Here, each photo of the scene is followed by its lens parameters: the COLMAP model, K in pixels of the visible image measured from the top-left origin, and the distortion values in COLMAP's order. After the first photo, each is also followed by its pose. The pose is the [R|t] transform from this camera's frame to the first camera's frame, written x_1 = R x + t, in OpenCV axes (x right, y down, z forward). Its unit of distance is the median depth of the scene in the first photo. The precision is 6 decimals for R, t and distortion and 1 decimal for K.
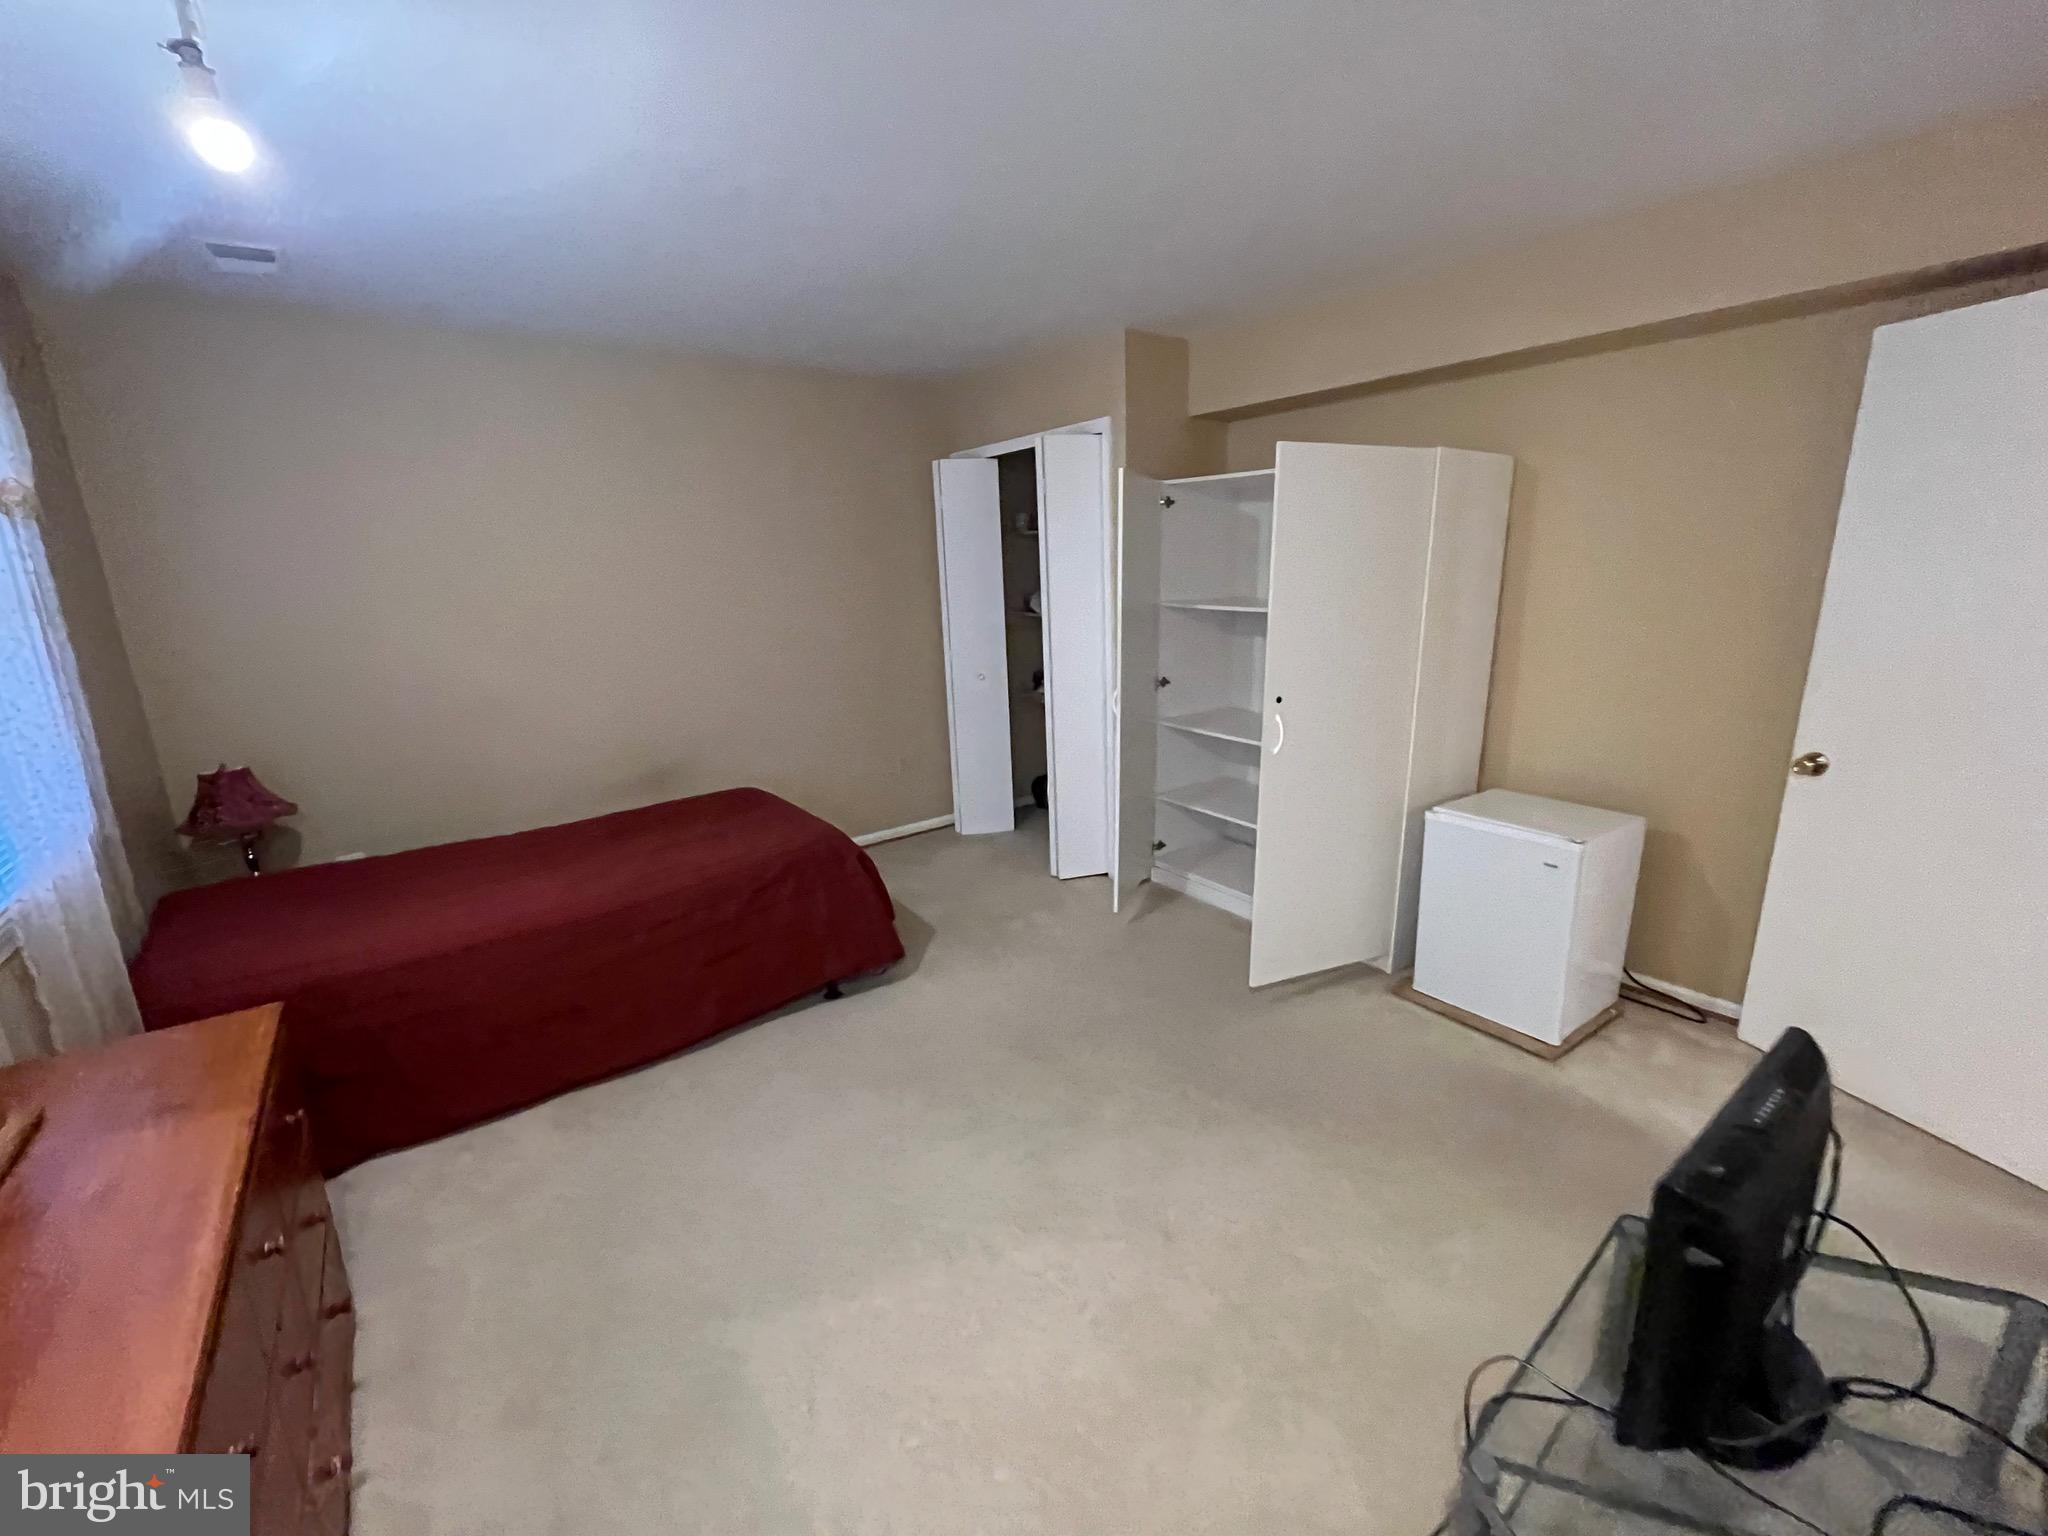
lens RADIAL K [[836.5, 0, 1020.0], [0, 836.5, 773.0], [0, 0, 1]] dist [-0.002792, -0.000607]
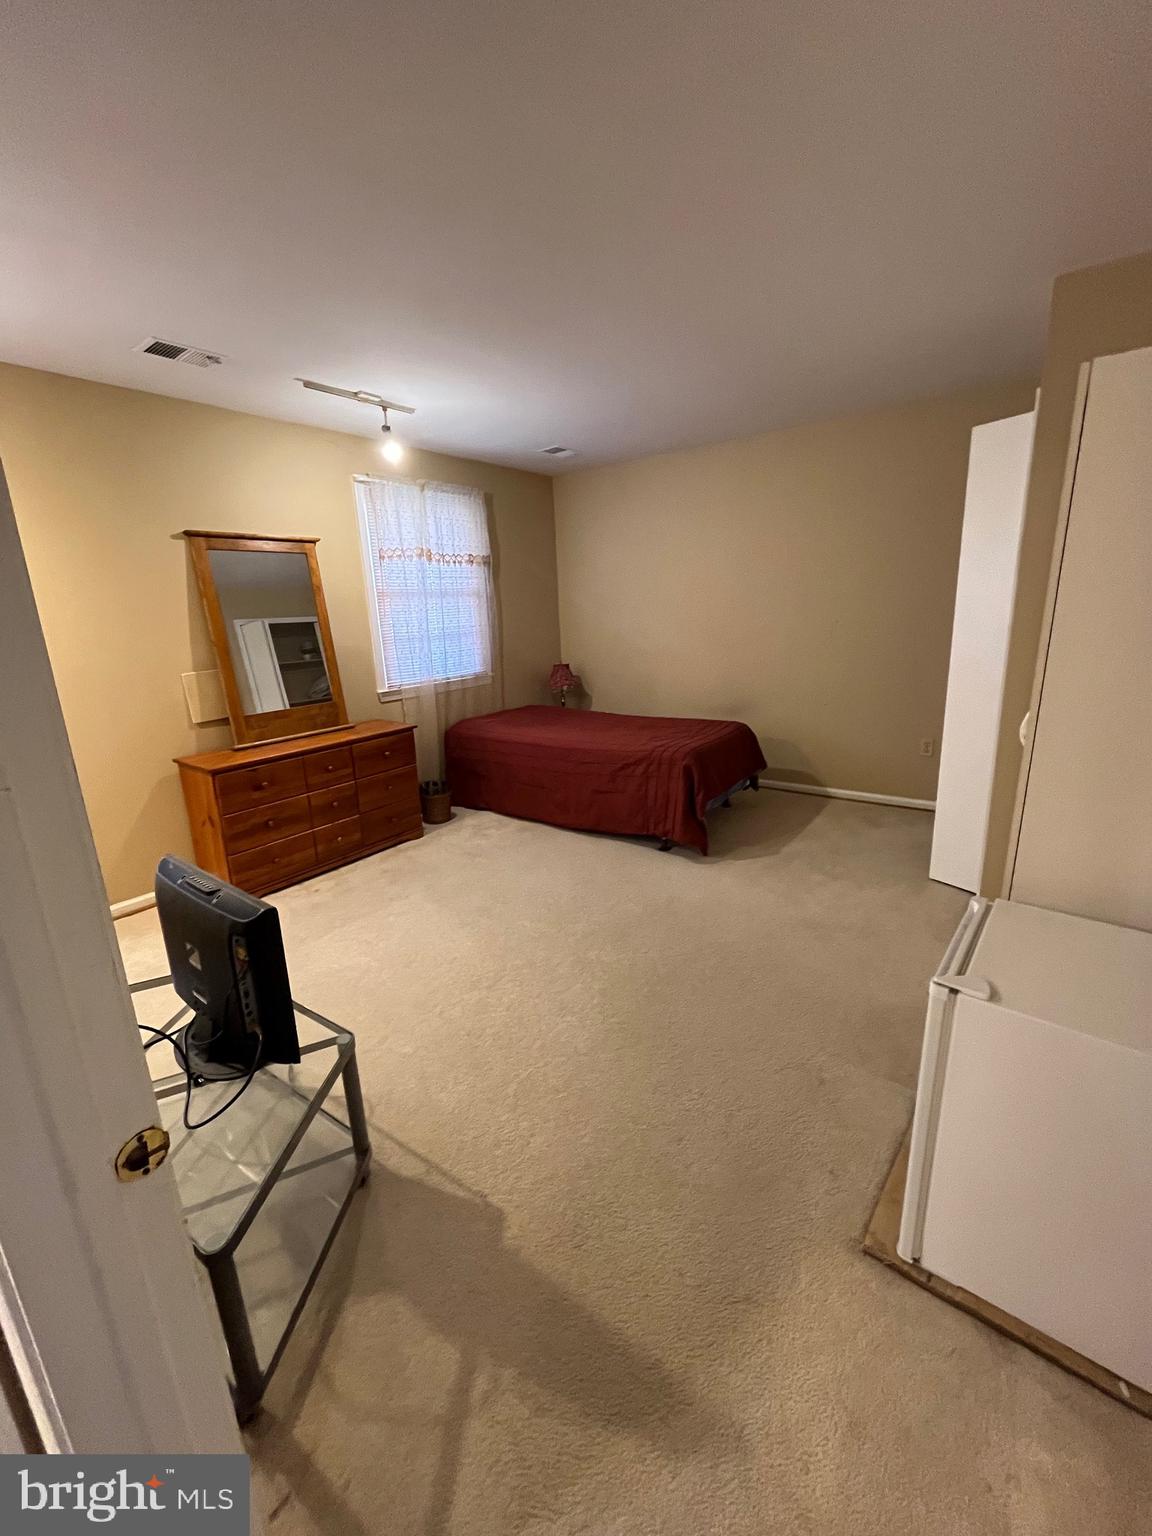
lens RADIAL K [[627.4, 0, 576.0], [0, 627.4, 768.0], [0, 0, 1]] dist [-0.002792, -0.000607]
pose [[0.280276, 0.263112, -0.923156, 0.856095], [-0.198842, 0.956756, 0.212319, -0.109228], [0.939099, 0.124054, 0.320474, 0.481663]]
